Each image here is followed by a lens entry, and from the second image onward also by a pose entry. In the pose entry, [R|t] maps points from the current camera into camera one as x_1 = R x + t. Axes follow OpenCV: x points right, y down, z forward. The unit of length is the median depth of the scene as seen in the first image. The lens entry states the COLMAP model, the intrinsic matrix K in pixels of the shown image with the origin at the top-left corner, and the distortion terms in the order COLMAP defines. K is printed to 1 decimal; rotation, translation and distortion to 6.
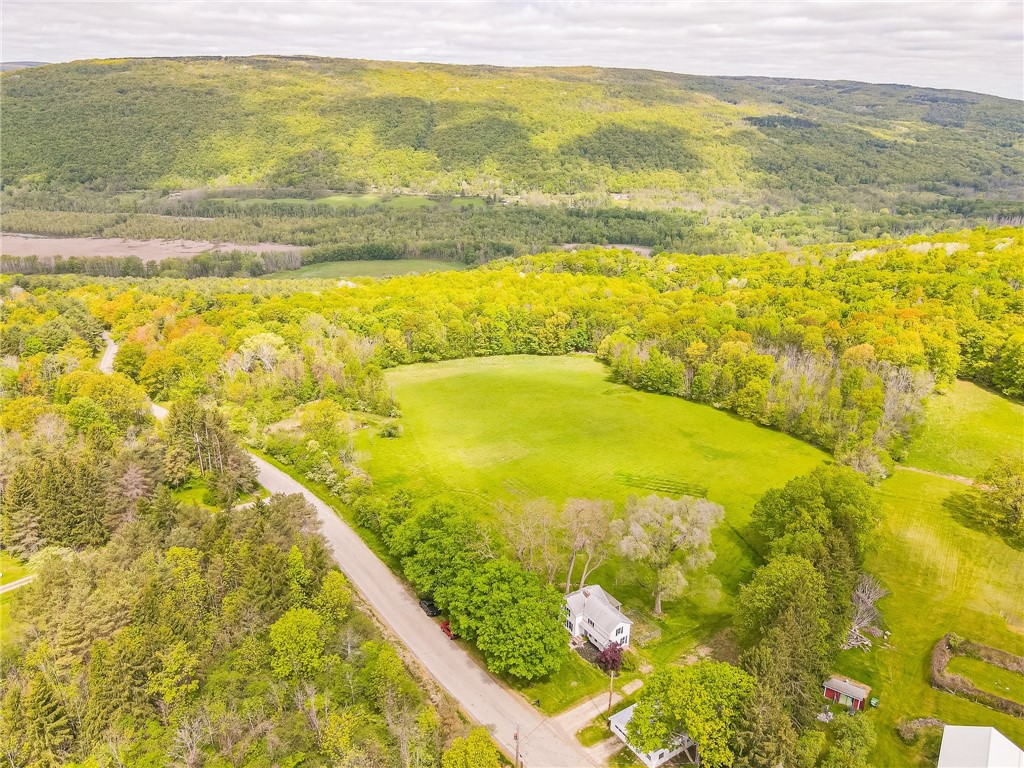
lens RADIAL K [[742.7, 0, 512.8], [0, 742.7, 384.9], [0, 0, 1]] dist [0.012792, 0.004741]
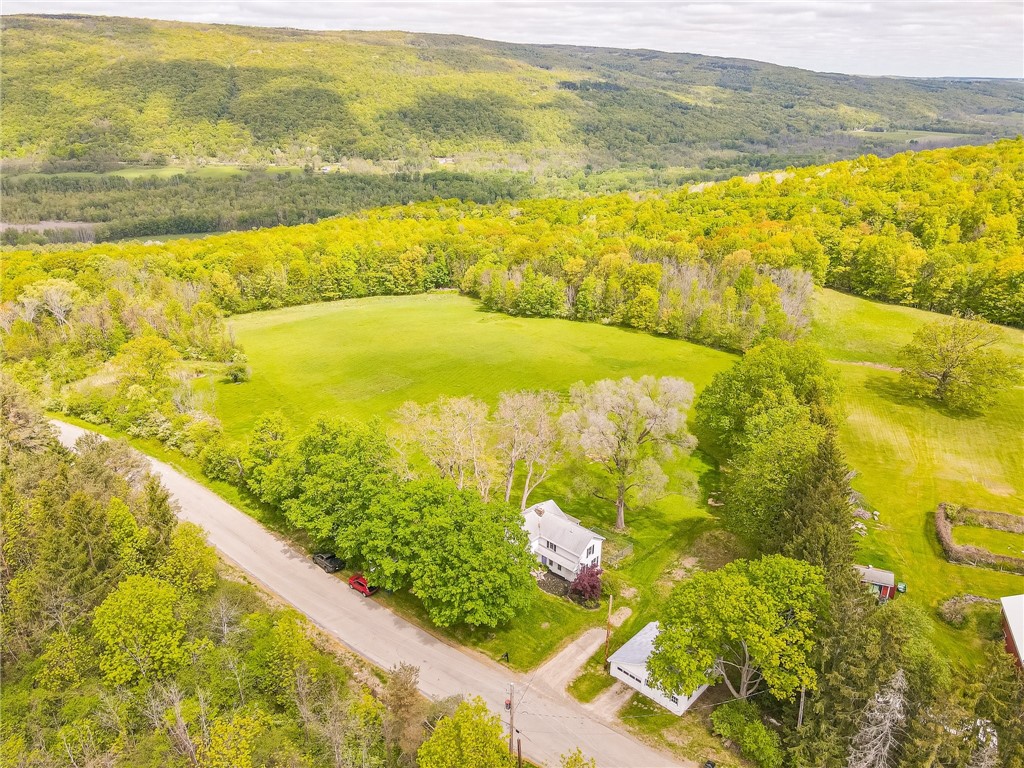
lens RADIAL K [[742.7, 0, 511.9], [0, 742.7, 384.3], [0, 0, 1]] dist [0.012792, 0.004741]
pose [[0.973001, -0.090259, 0.212421, -0.038547], [0.083268, 0.995657, 0.041645, 0.055097], [-0.215257, -0.022833, 0.976290, 0.123114]]
